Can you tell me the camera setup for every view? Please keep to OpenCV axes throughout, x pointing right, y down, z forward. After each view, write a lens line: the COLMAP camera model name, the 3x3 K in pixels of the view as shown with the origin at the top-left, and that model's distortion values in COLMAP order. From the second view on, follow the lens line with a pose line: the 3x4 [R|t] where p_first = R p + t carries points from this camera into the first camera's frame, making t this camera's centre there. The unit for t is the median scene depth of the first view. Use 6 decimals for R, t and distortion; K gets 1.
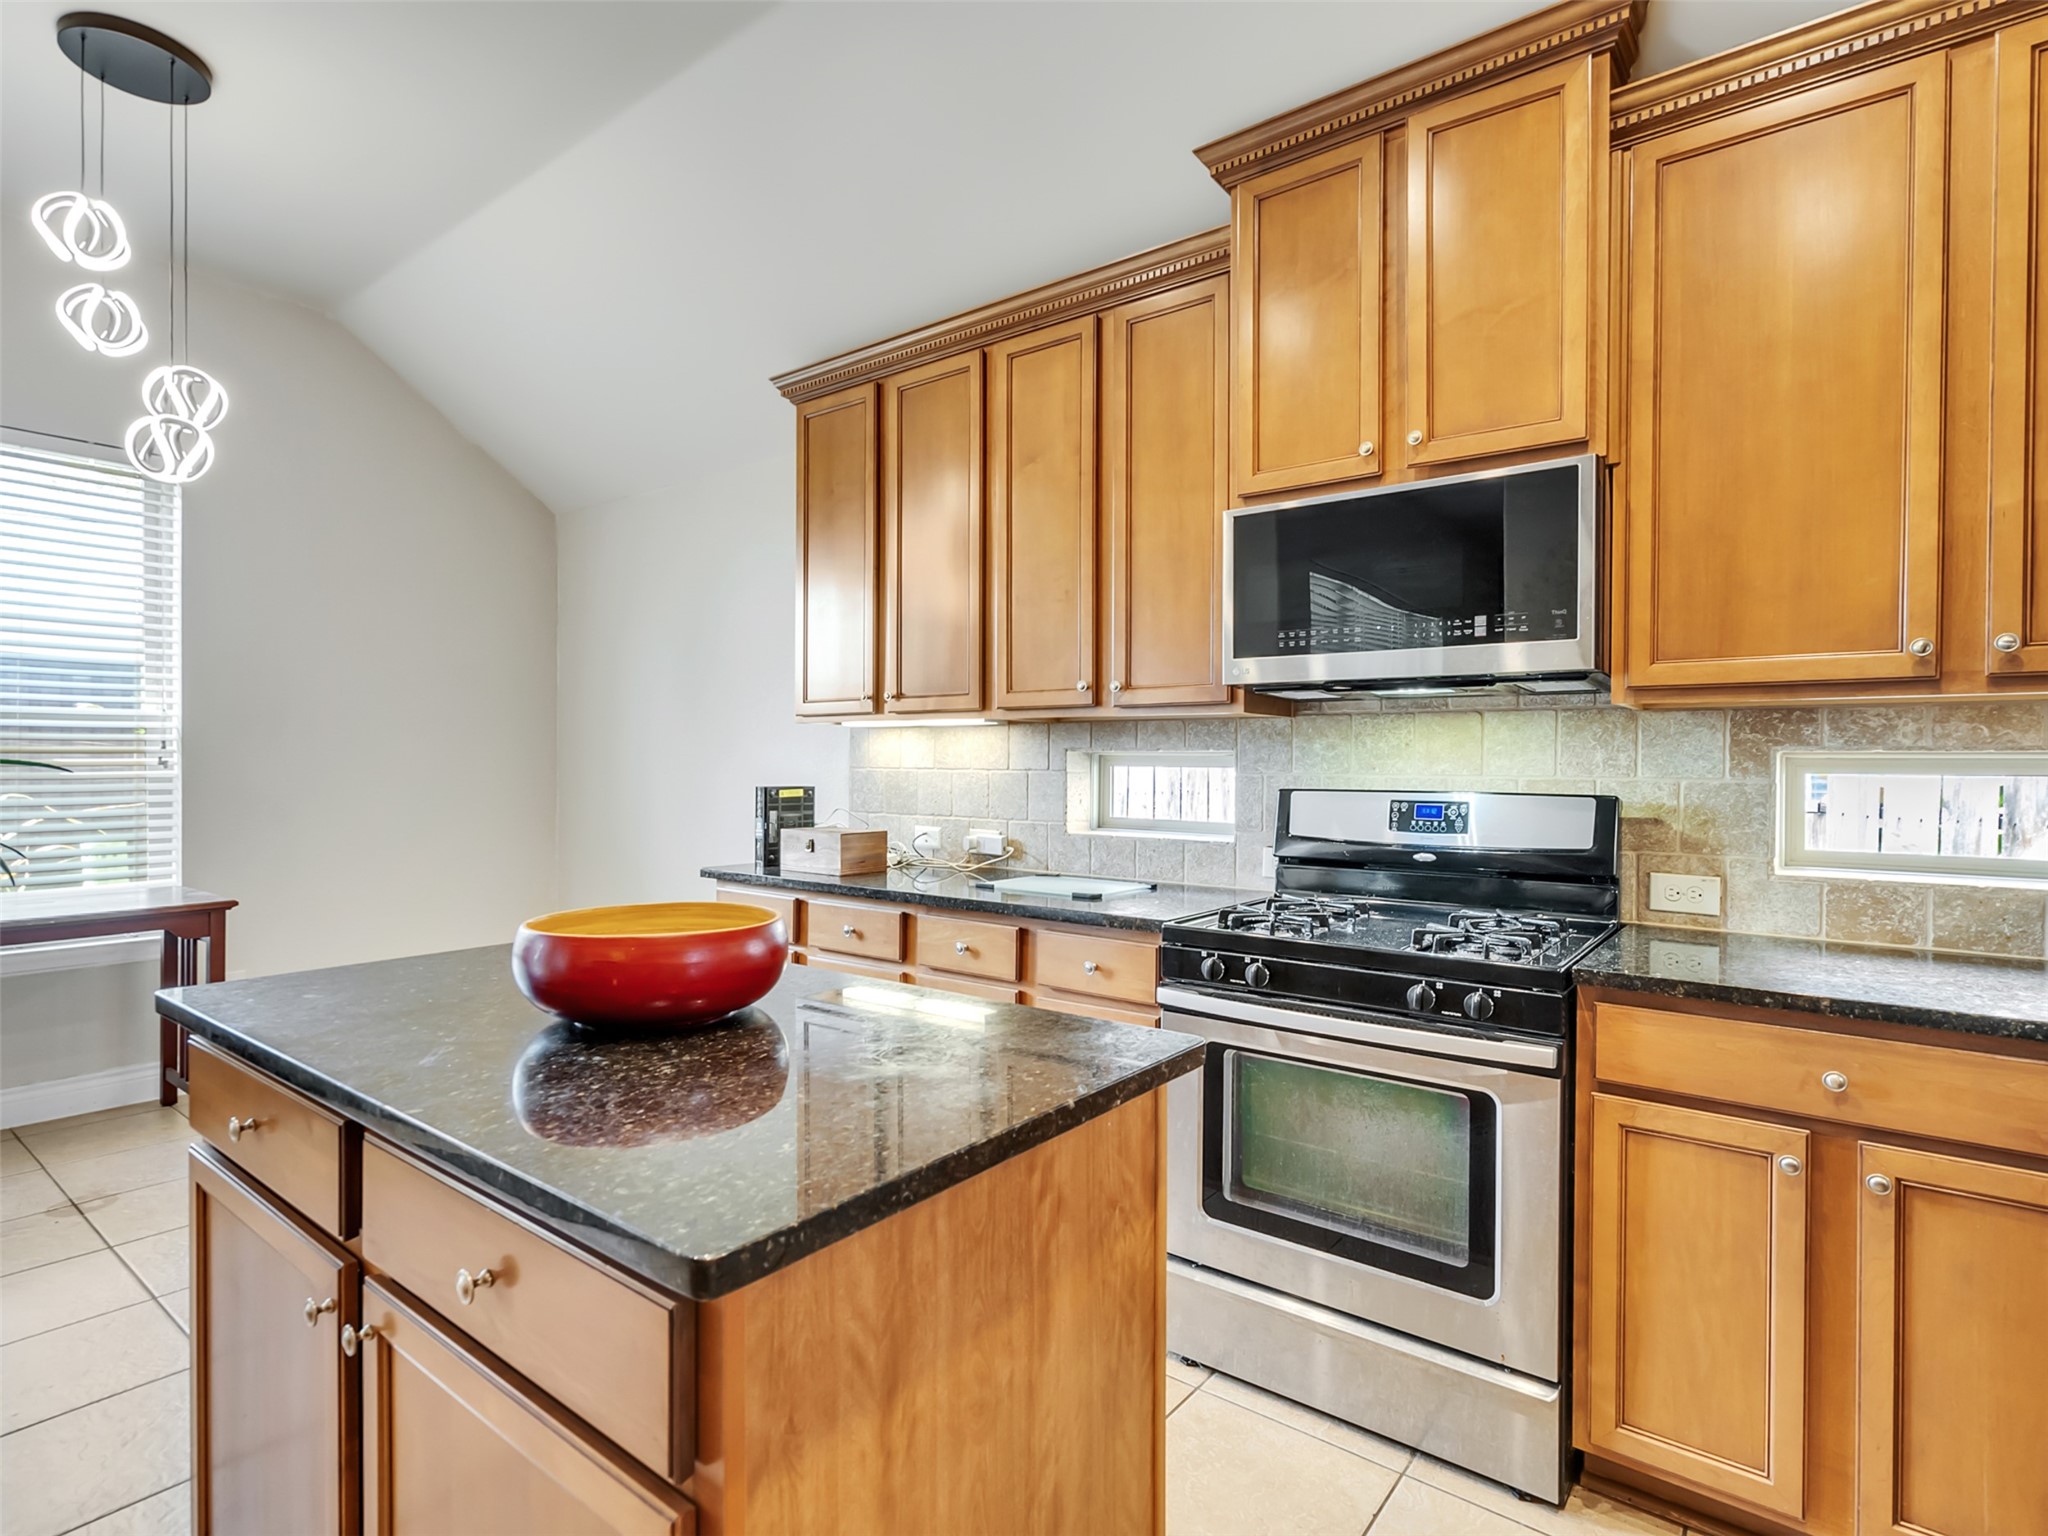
lens RADIAL K [[1047.7, 0, 1010.3], [0, 1047.7, 768.0], [0, 0, 1]] dist [-0.006073, 0.003397]
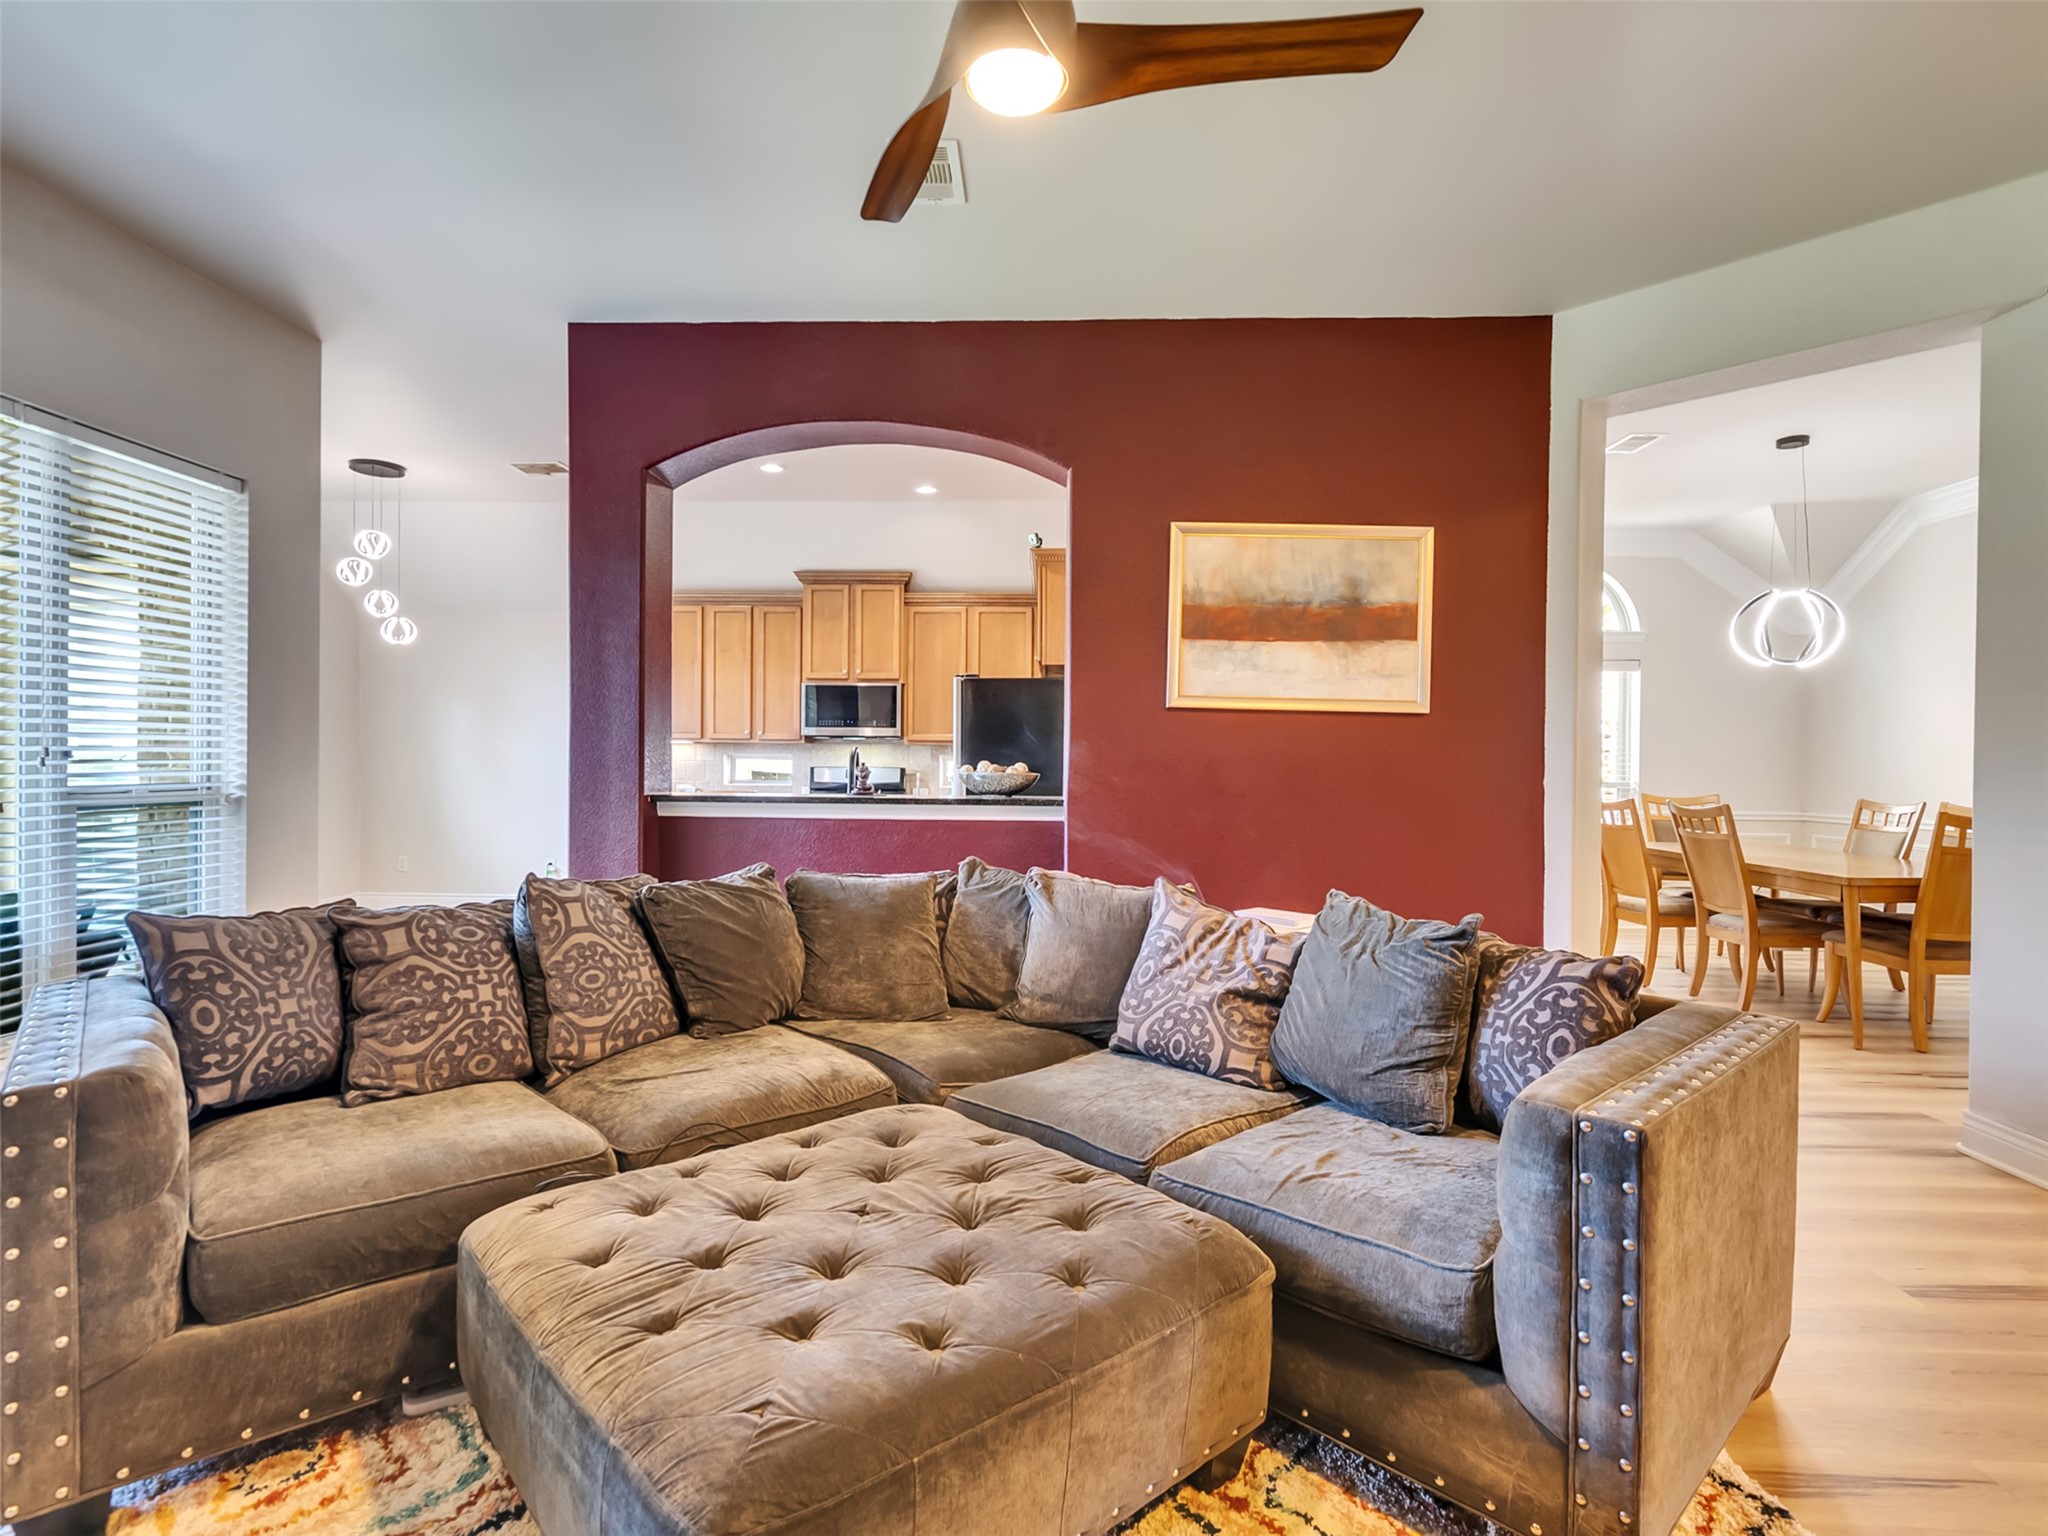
lens RADIAL K [[1047.7, 0, 1008.3], [0, 1047.7, 765.4], [0, 0, 1]] dist [-0.006073, 0.003397]
pose [[0.806234, -0.001365, 0.591596, -1.294549], [-0.000478, 0.999996, 0.002958, 0.006728], [-0.591597, -0.002668, 0.806229, -2.166541]]
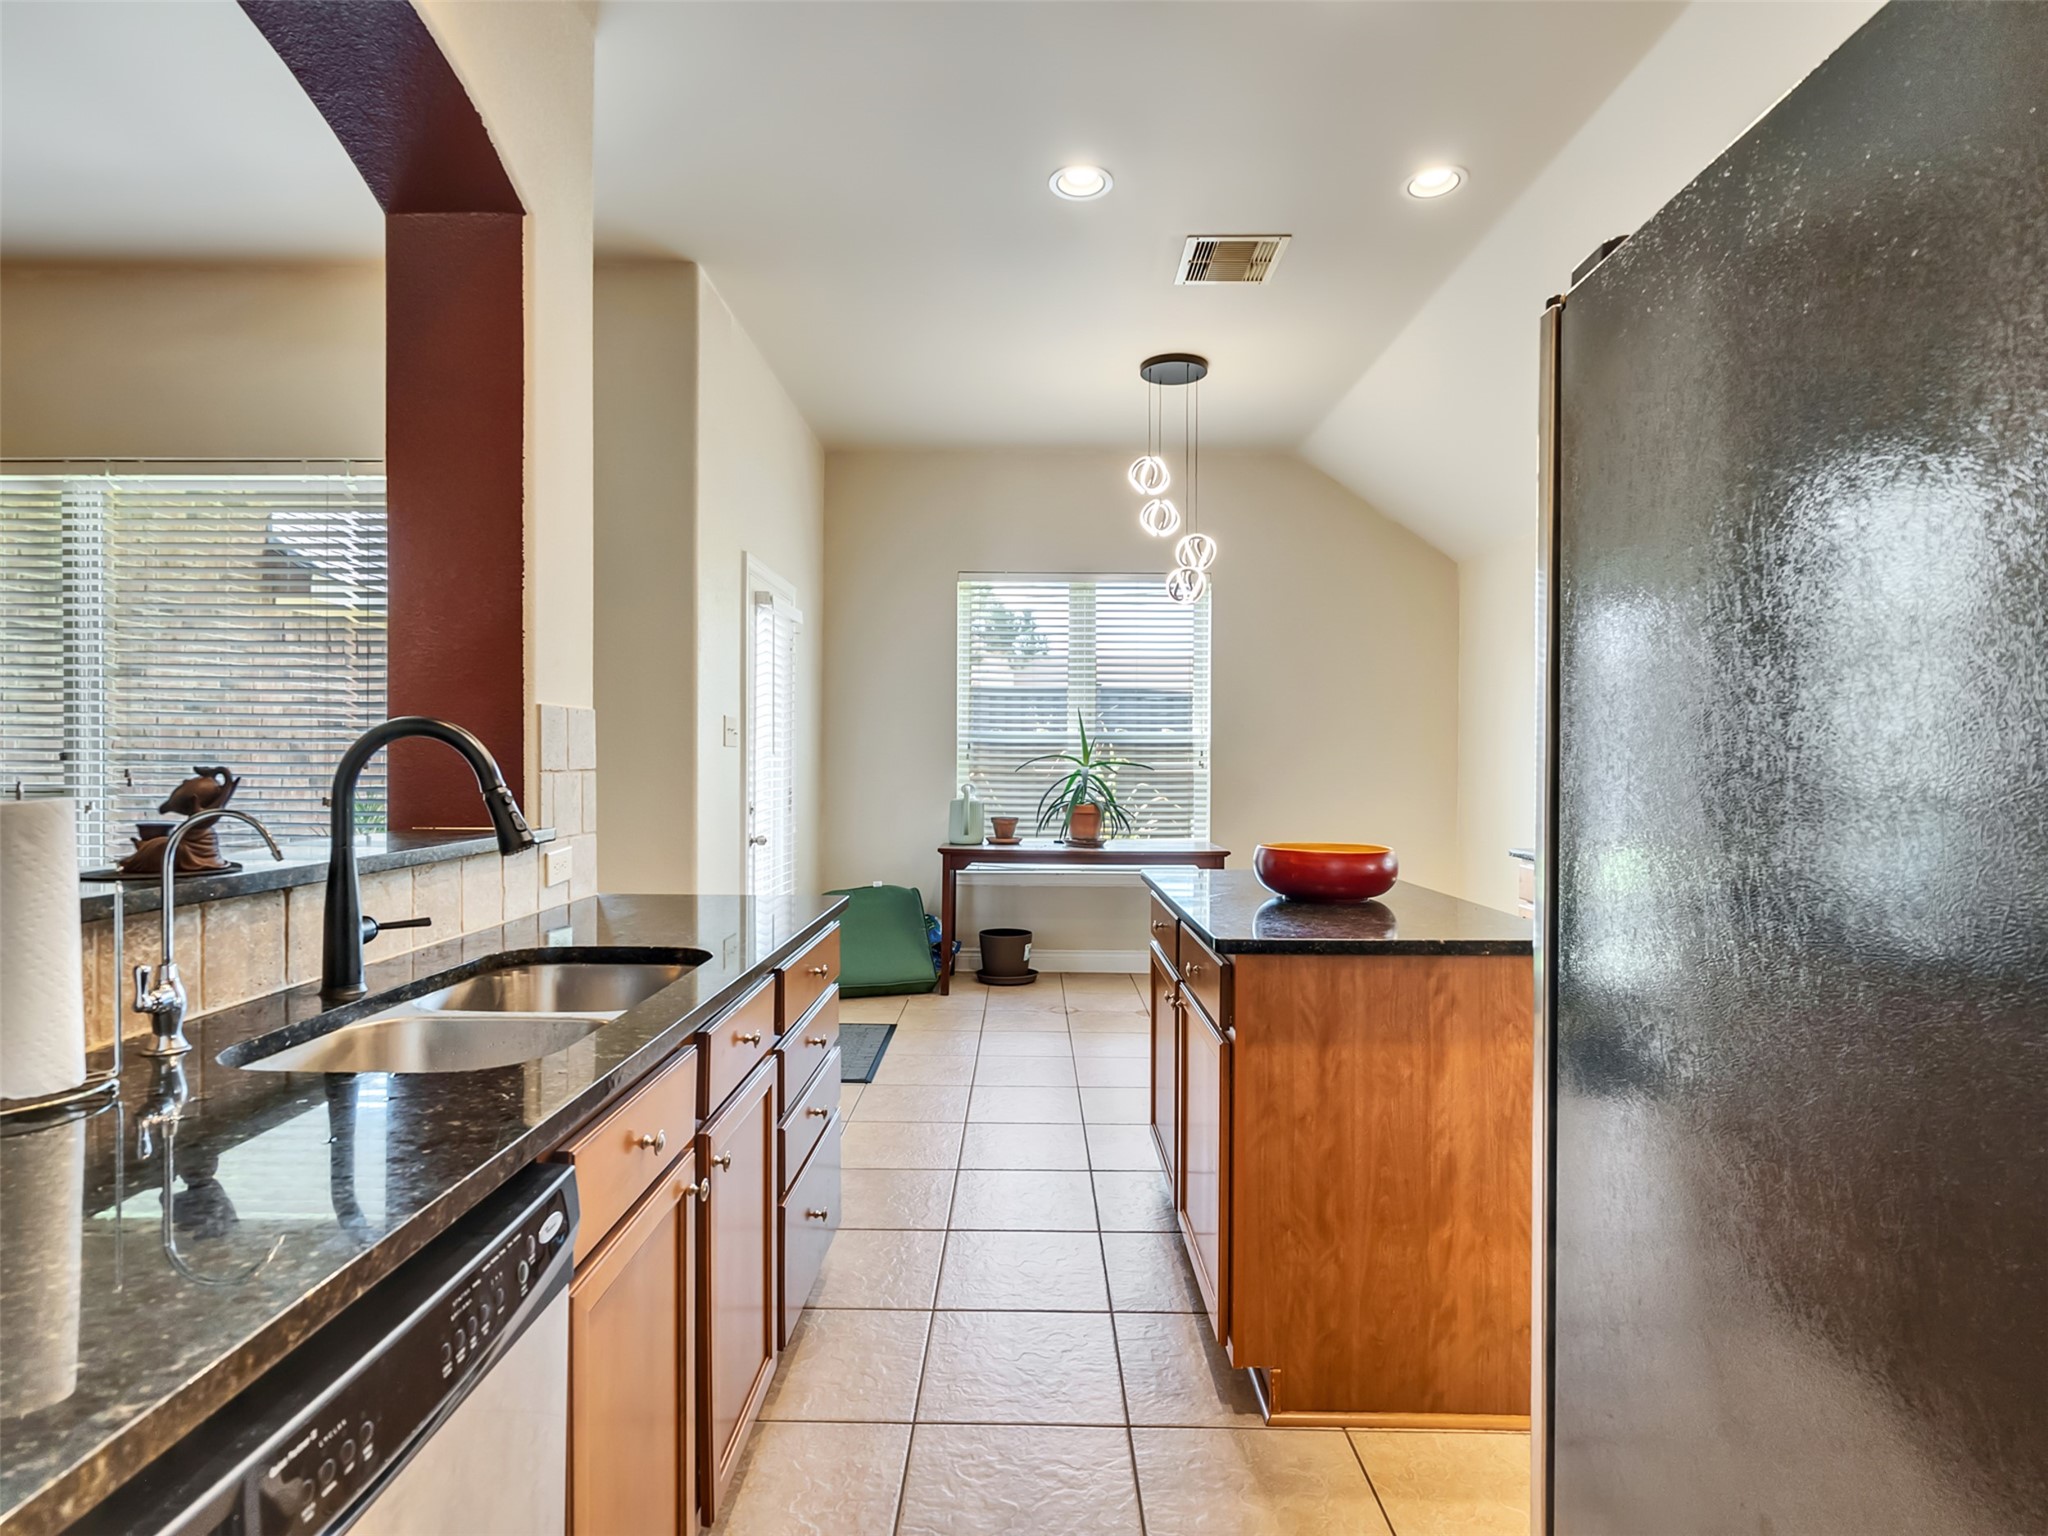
lens RADIAL K [[1047.7, 0, 1024.7], [0, 1047.7, 764.2], [0, 0, 1]] dist [-0.006073, 0.003397]
pose [[0.617957, 0.000222, -0.786212, 0.393141], [-0.005210, 0.999979, -0.003813, 0.002052], [0.786195, 0.006452, 0.617945, -0.284118]]
